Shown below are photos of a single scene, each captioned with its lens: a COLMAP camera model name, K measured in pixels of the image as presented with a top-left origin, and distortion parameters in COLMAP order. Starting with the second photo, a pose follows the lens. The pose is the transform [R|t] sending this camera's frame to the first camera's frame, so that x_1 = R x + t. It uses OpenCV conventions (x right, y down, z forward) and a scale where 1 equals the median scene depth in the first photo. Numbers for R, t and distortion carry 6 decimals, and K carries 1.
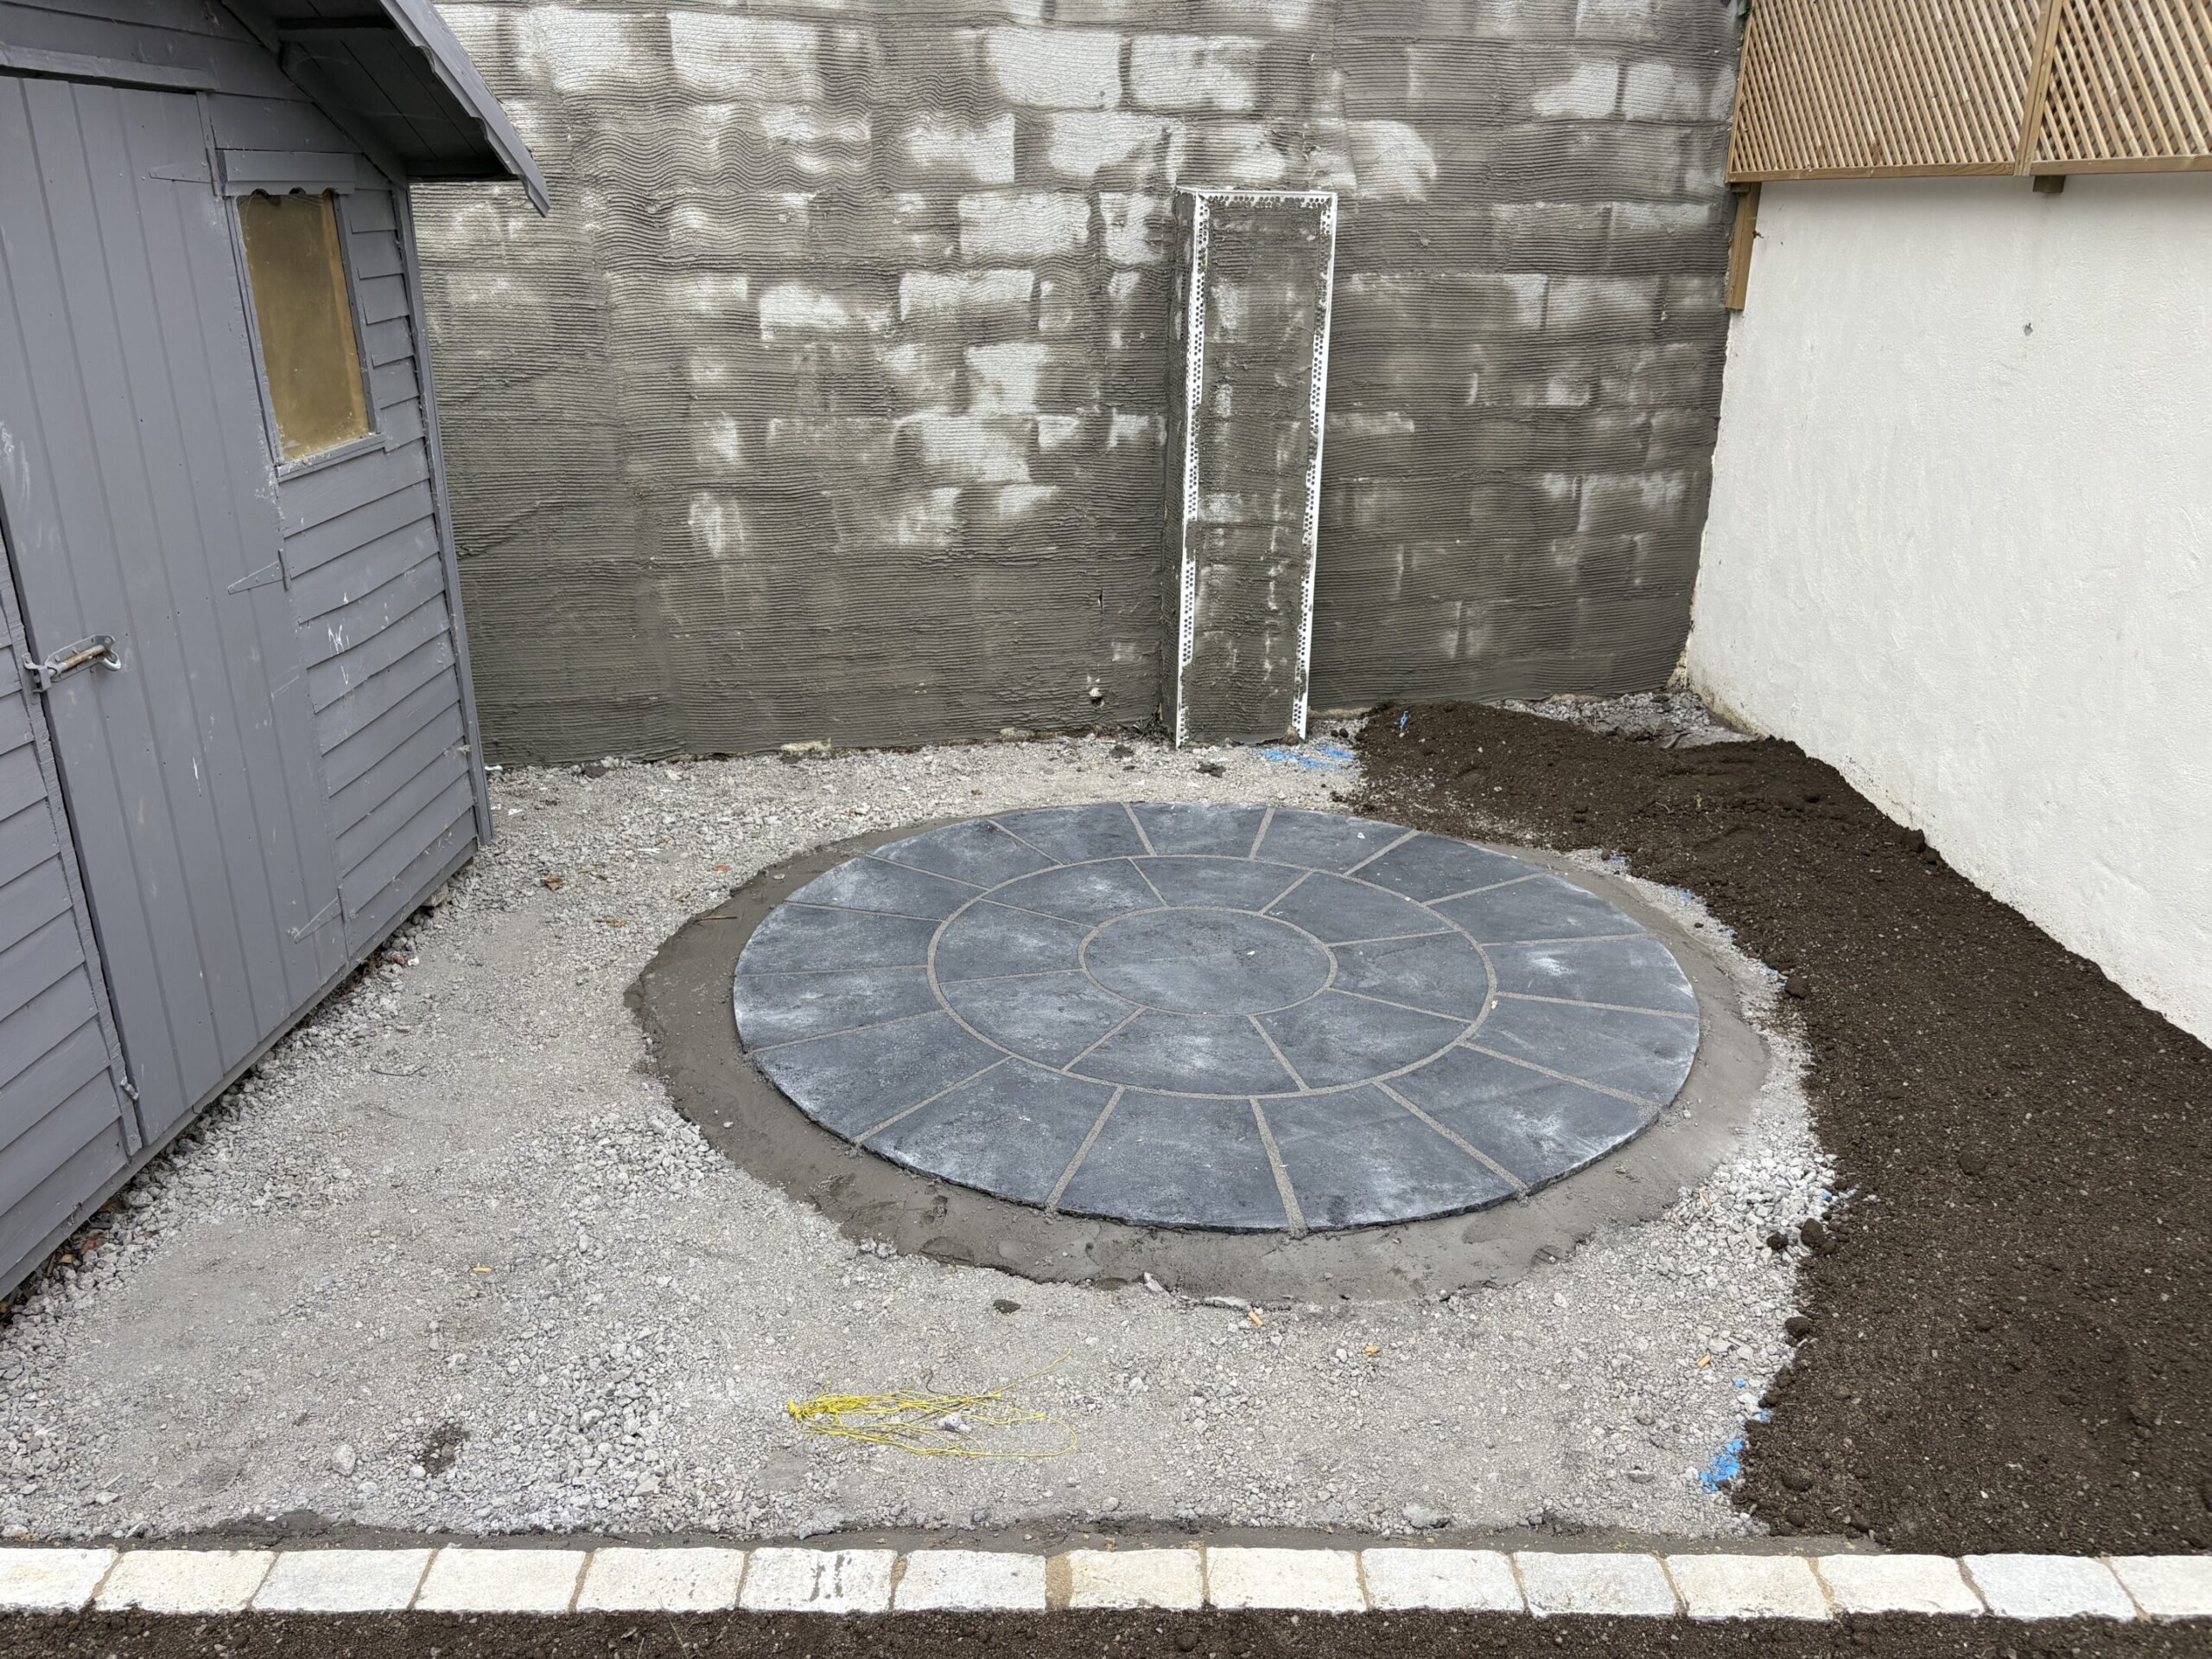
lens RADIAL K [[1673.7, 0, 1104.5], [0, 1673.7, 844.8], [0, 0, 1]] dist [0.048246, -0.049075]
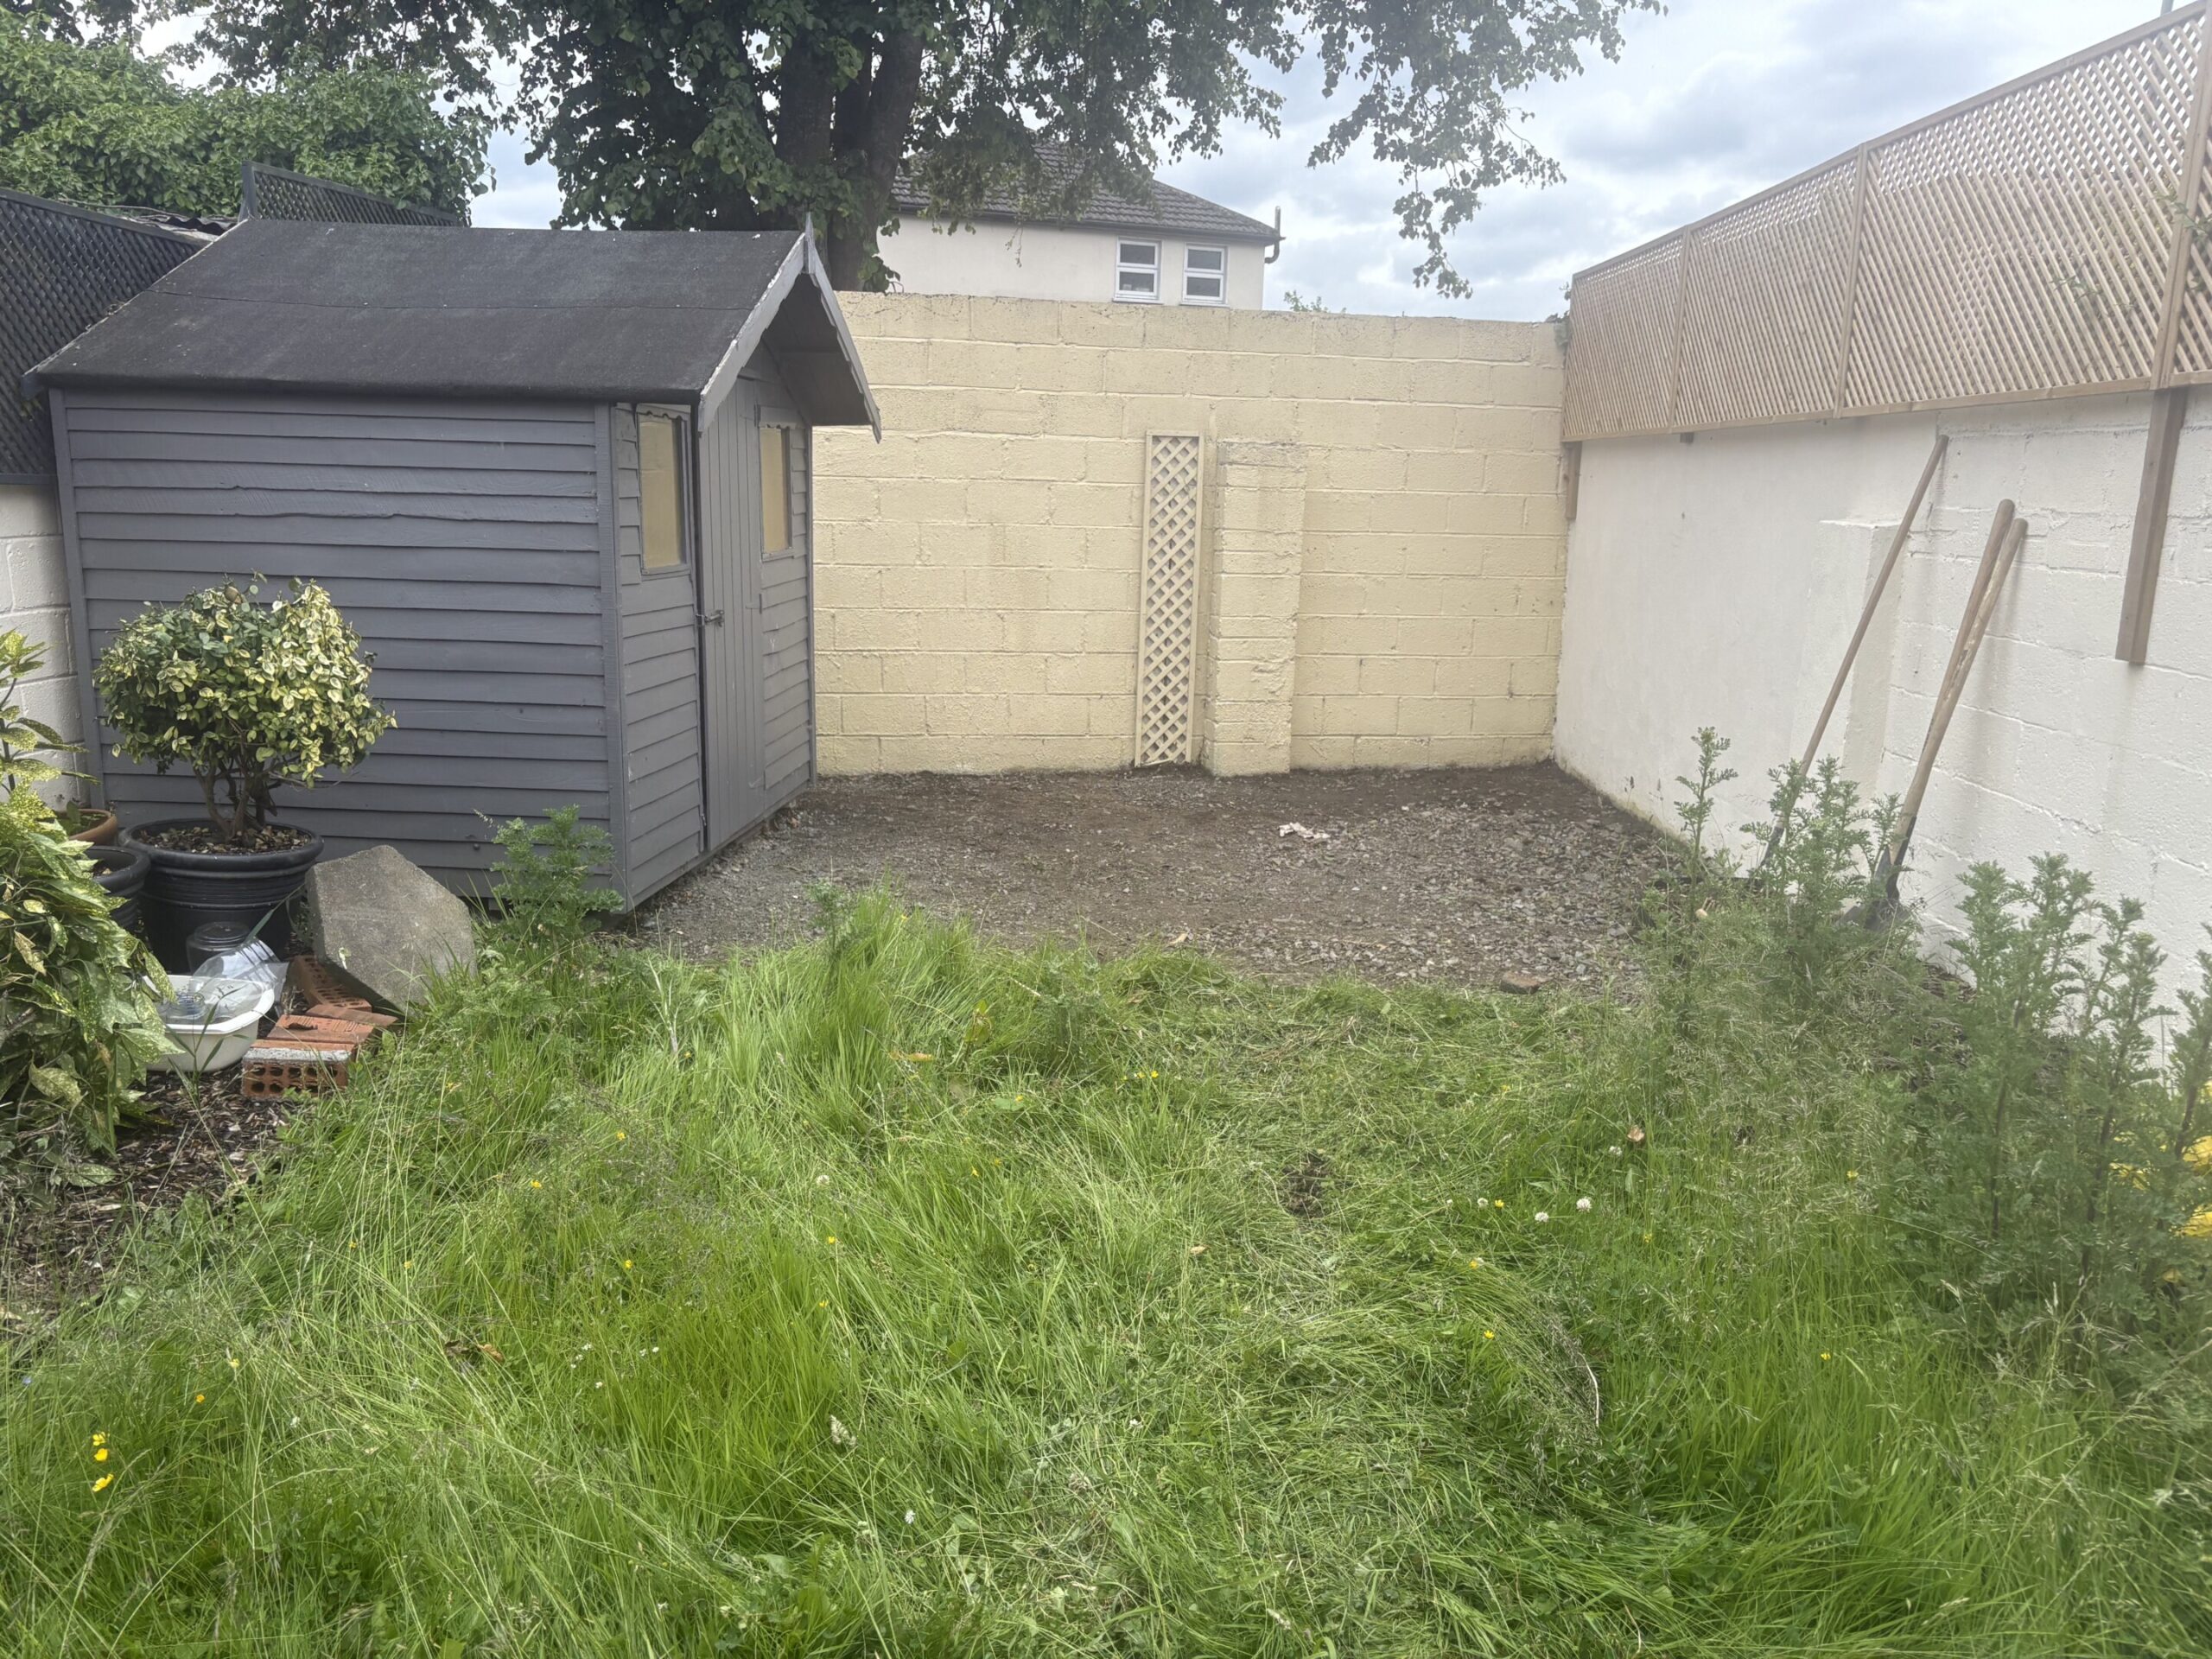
lens RADIAL K [[1673.7, 0, 1095.7], [0, 1673.7, 824.5], [0, 0, 1]] dist [0.048246, -0.049075]
pose [[0.998444, 0.024628, -0.050021, 0.017522], [-0.032530, 0.985945, -0.163870, 0.359987], [0.045282, 0.165242, 0.985213, -0.800046]]
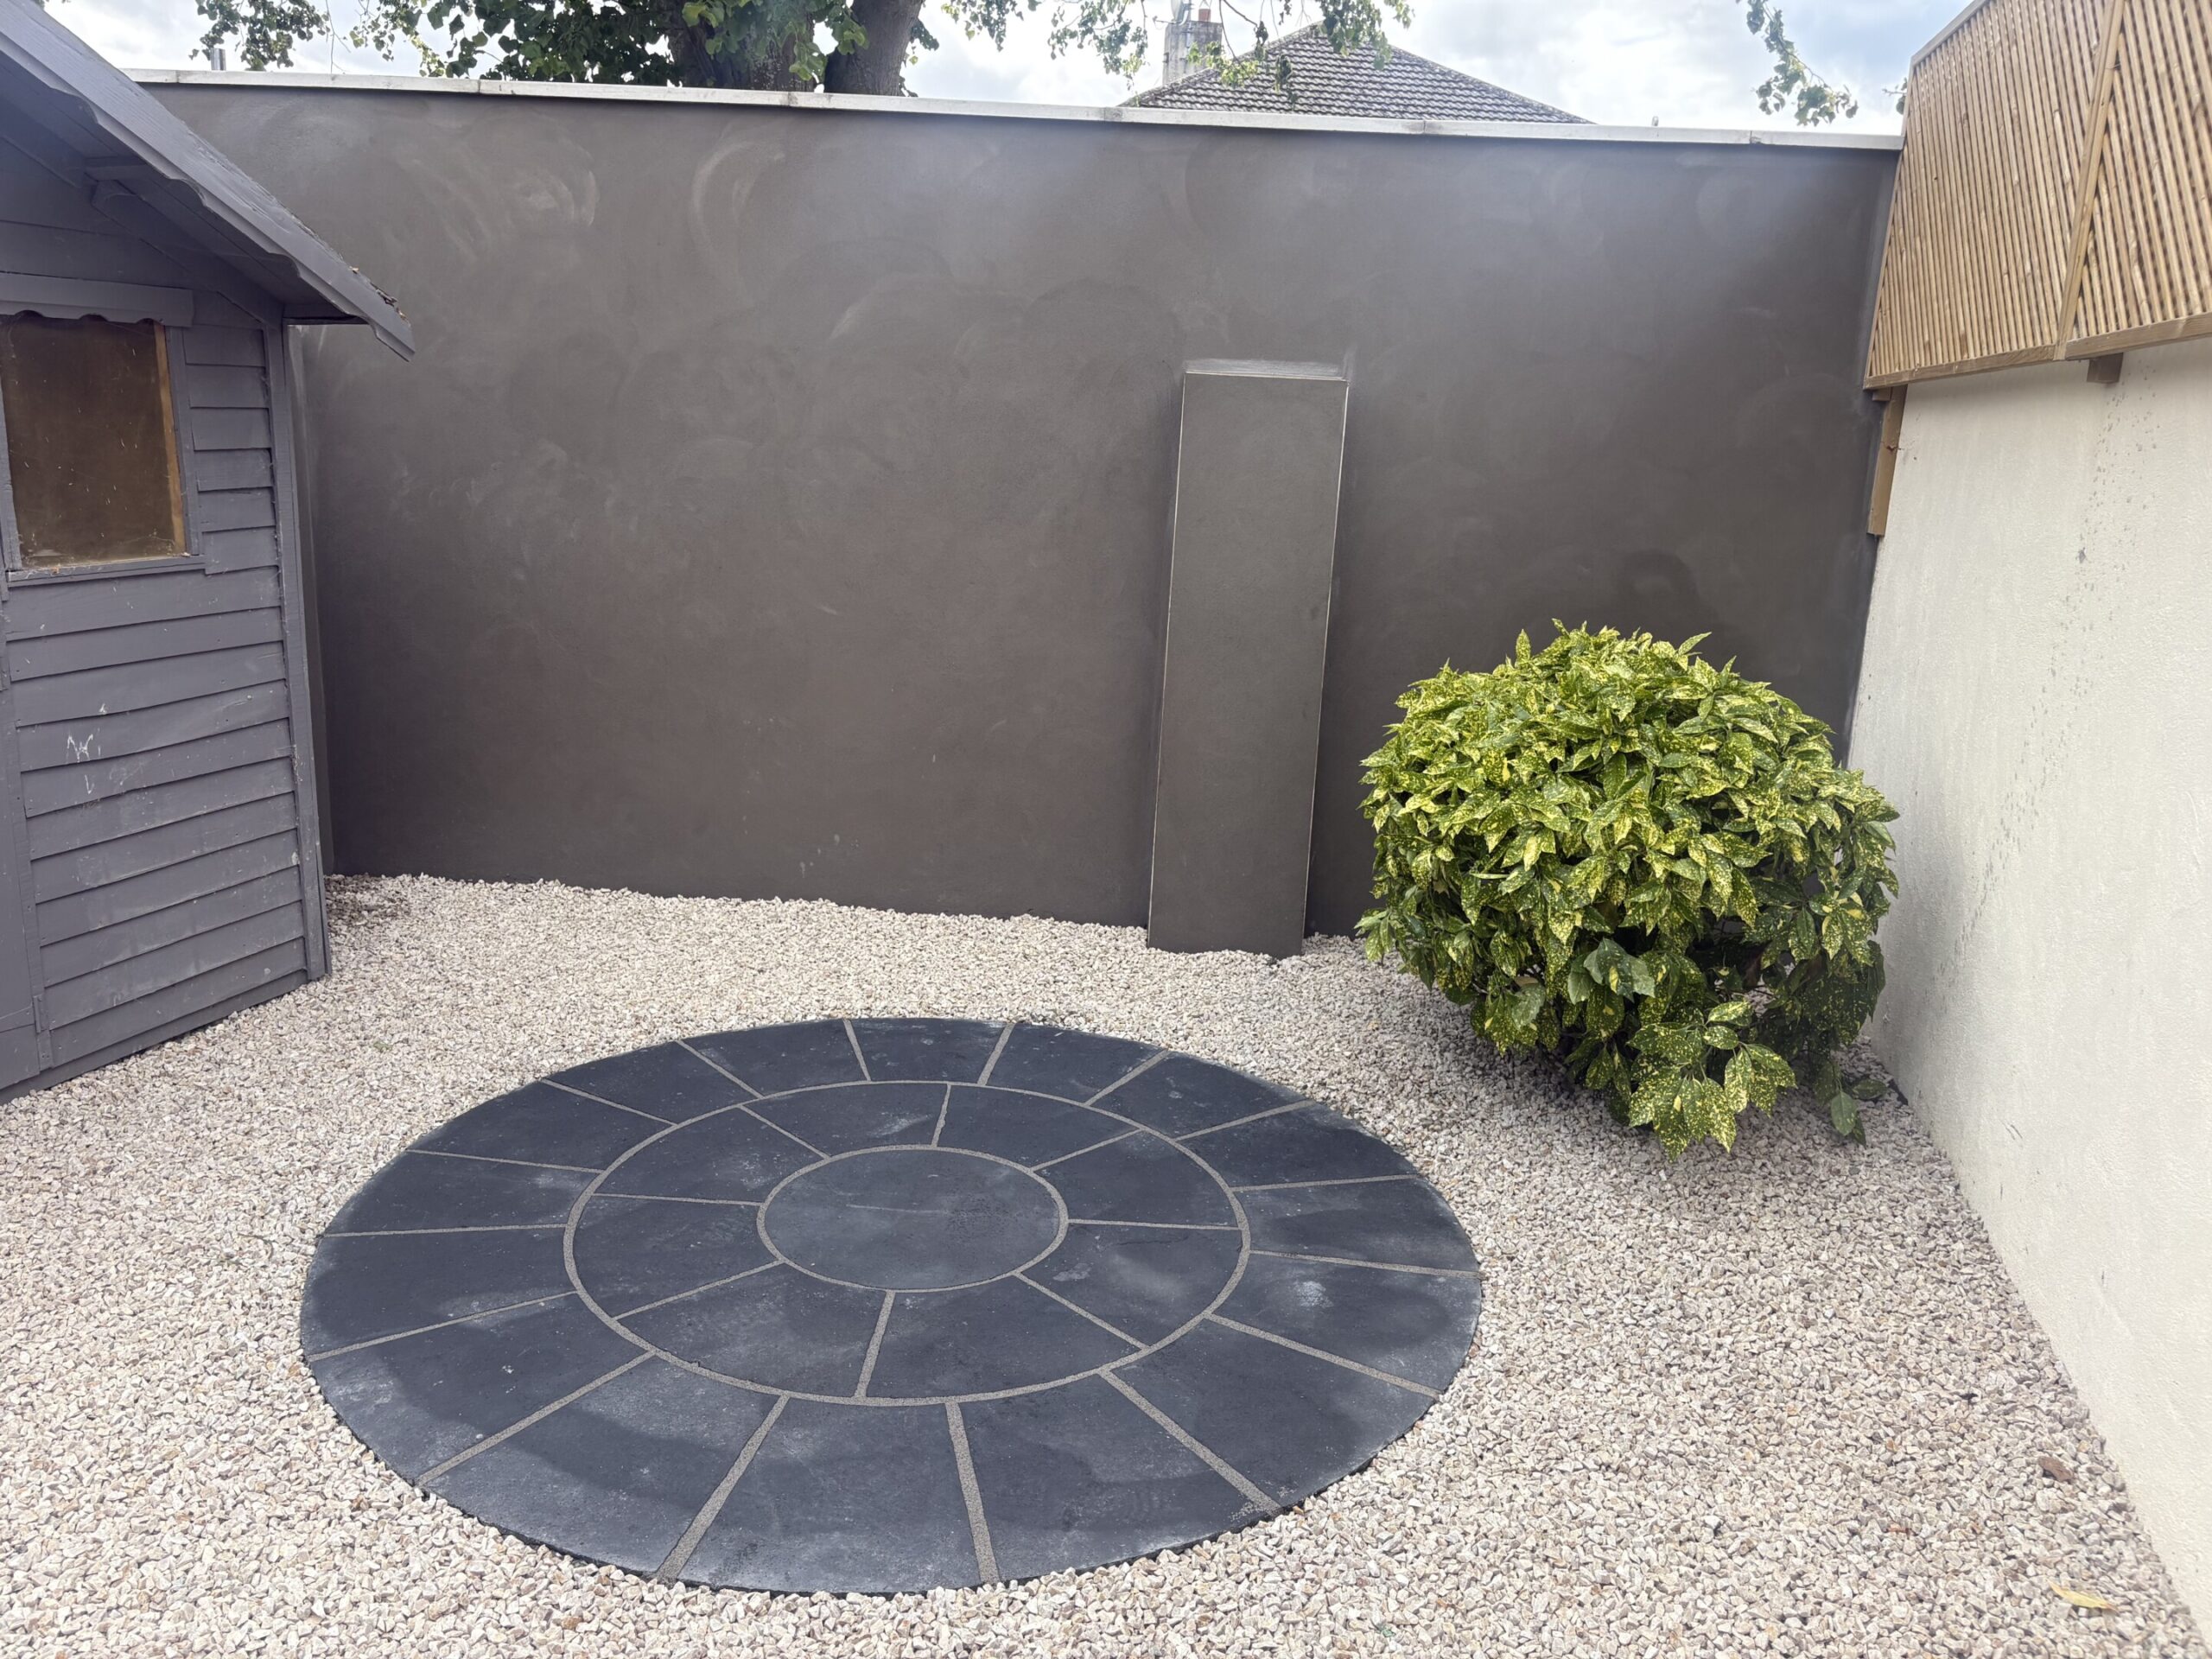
lens RADIAL K [[1673.7, 0, 1100.6], [0, 1673.7, 821.6], [0, 0, 1]] dist [0.048246, -0.049075]
pose [[0.957794, 0.097906, -0.270268, 0.363892], [-0.135230, 0.983139, -0.123087, -0.034255], [0.253660, 0.154440, 0.954885, 0.188925]]
